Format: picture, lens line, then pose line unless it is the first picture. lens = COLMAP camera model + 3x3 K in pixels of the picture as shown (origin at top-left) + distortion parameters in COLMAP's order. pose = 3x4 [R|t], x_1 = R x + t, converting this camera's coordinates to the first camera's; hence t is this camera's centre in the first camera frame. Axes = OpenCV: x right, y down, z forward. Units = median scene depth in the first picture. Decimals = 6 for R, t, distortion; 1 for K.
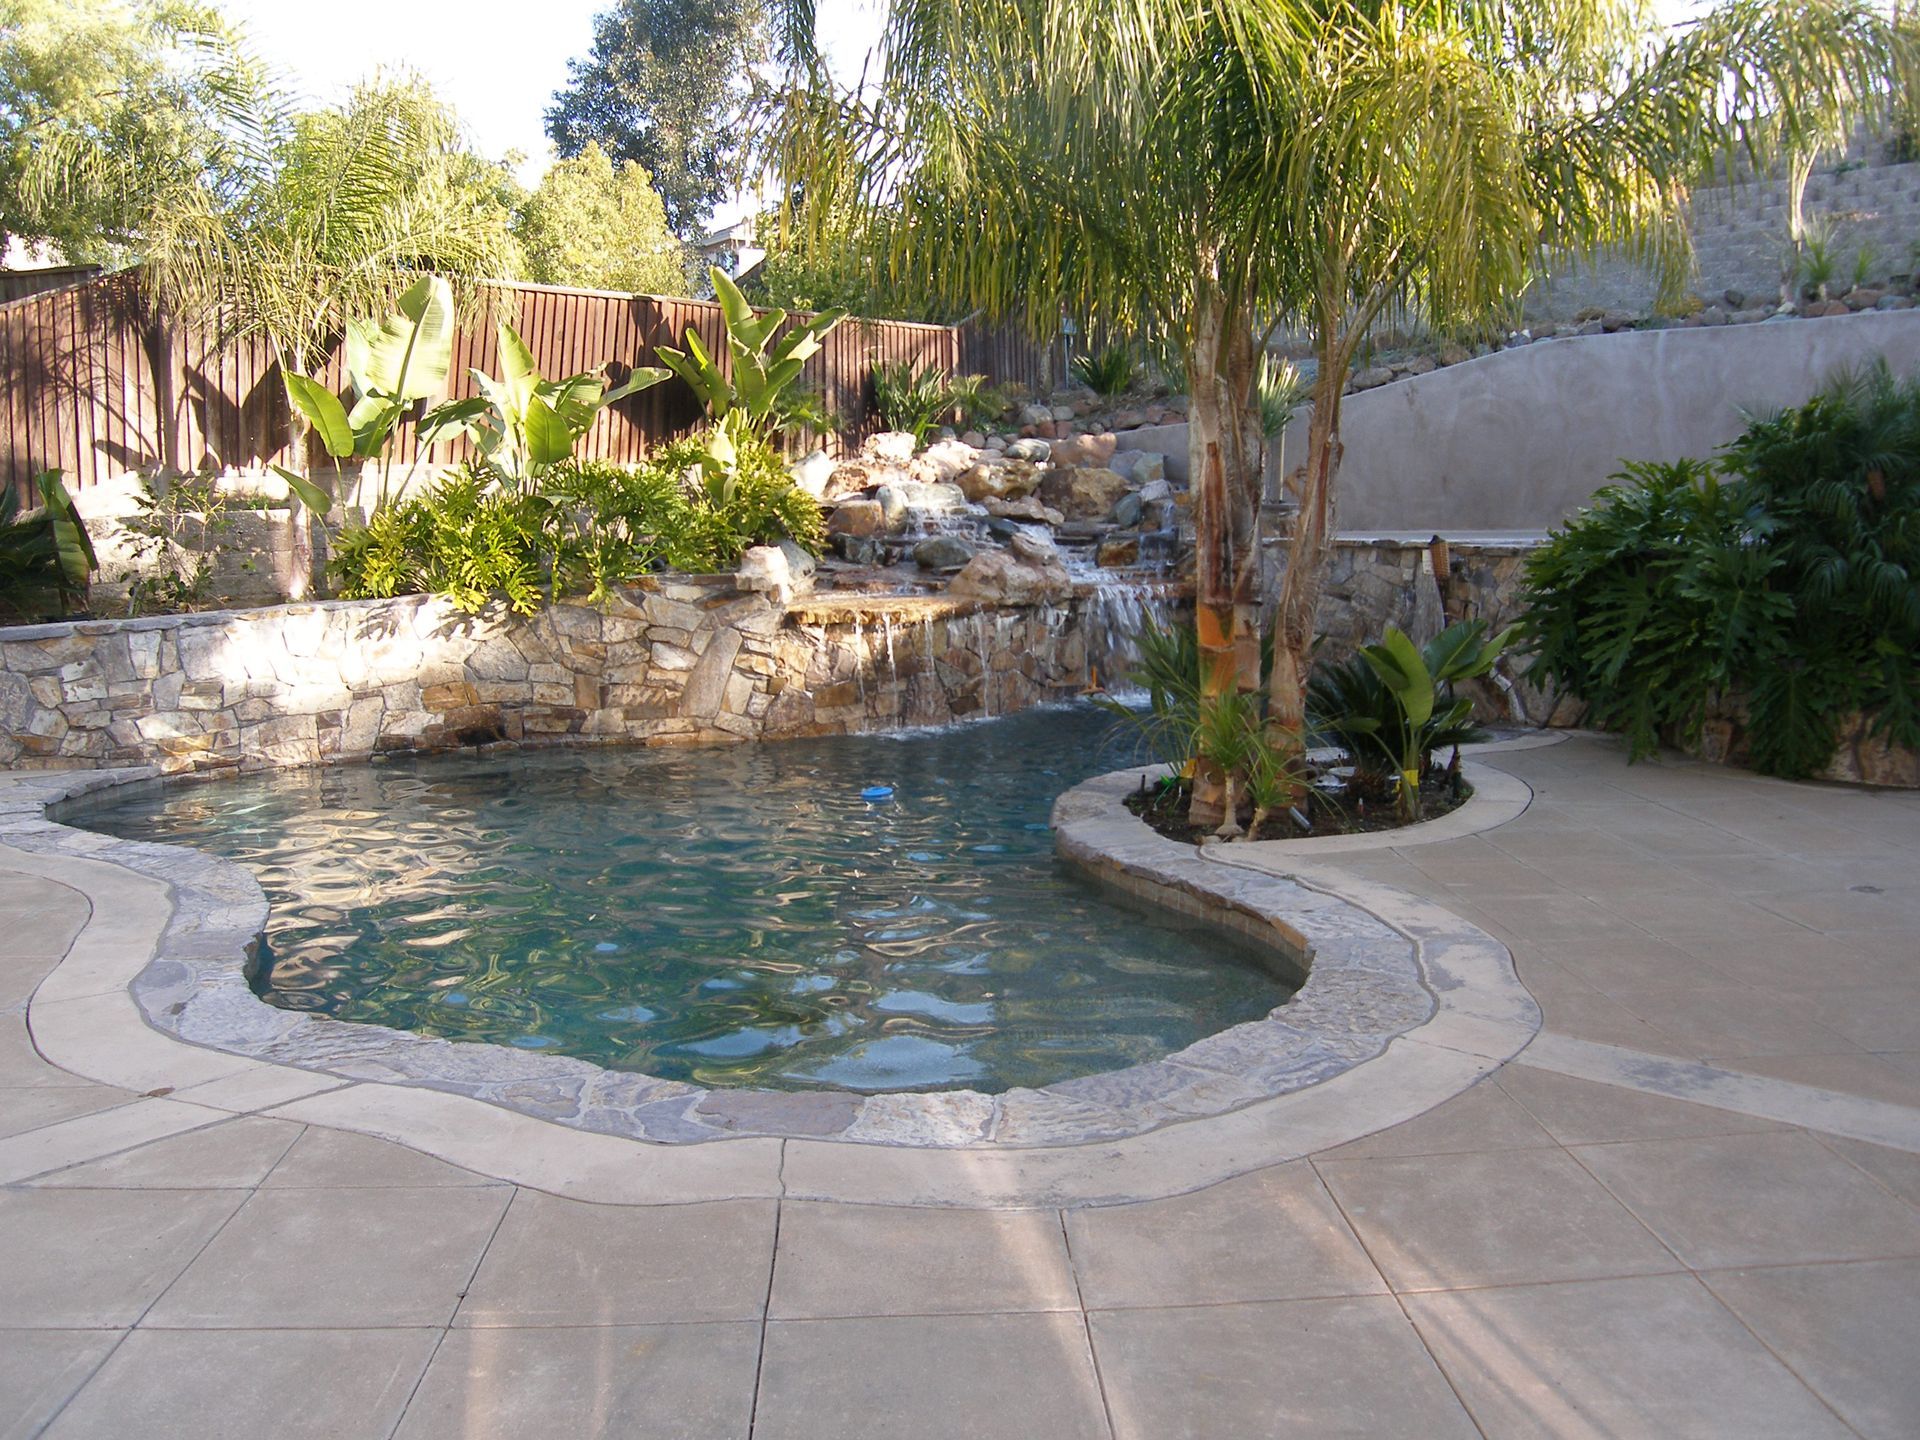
lens RADIAL K [[1545.4, 0, 960.0], [0, 1545.4, 720.0], [0, 0, 1]] dist [-0.088039, 0.000322]
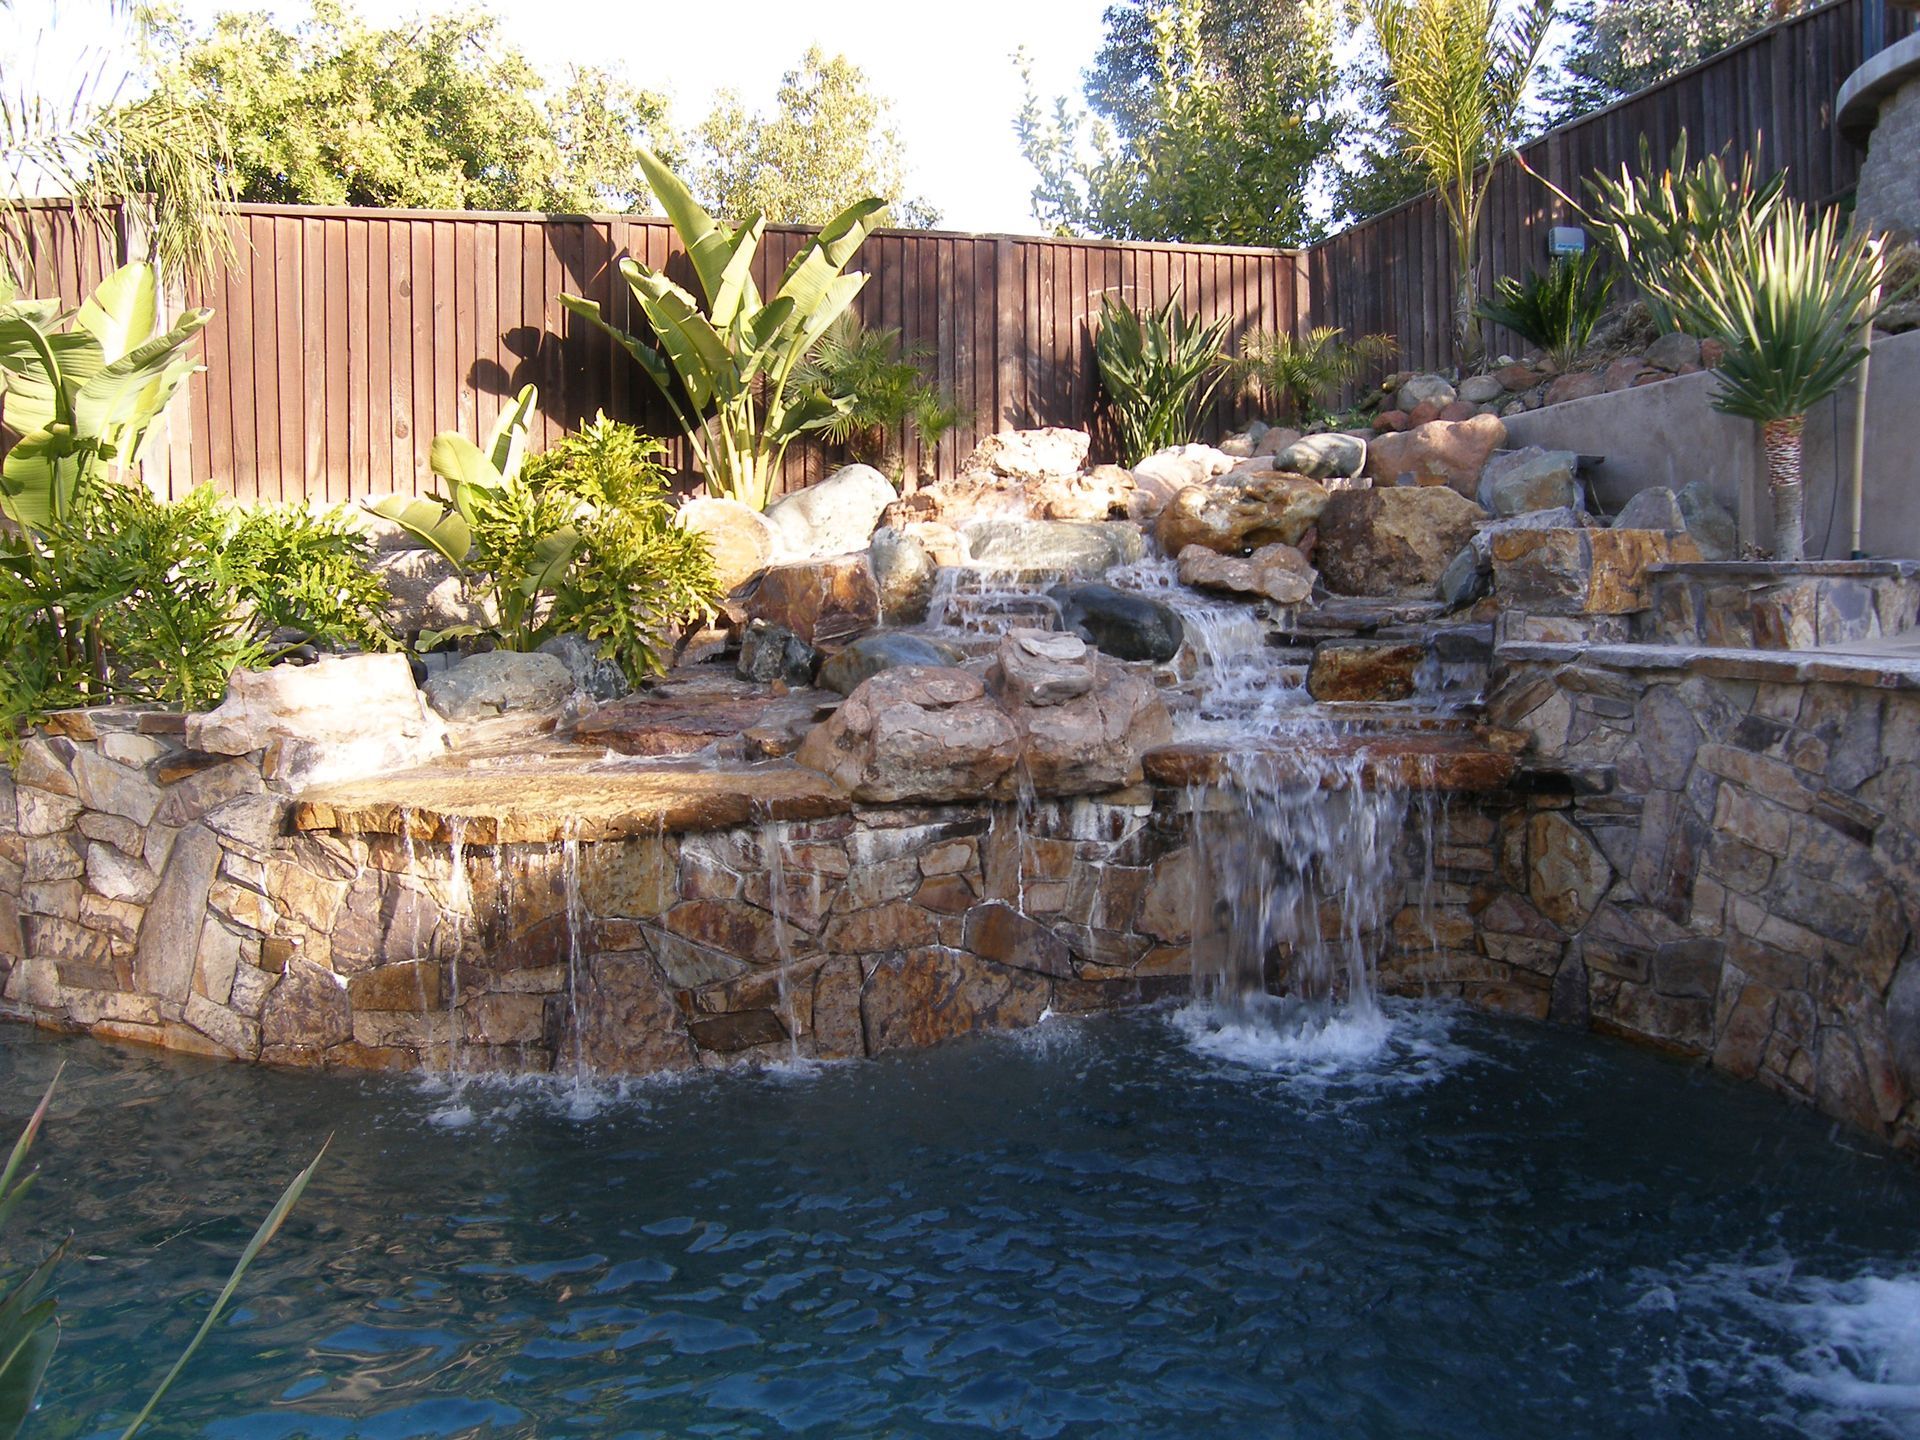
lens RADIAL K [[1545.4, 0, 960.0], [0, 1545.4, 720.0], [0, 0, 1]] dist [-0.088039, 0.000322]
pose [[0.851824, 0.051124, -0.521328, 0.293876], [-0.068431, 0.997558, -0.013987, -0.100985], [0.519340, 0.047590, 0.853242, 0.710607]]
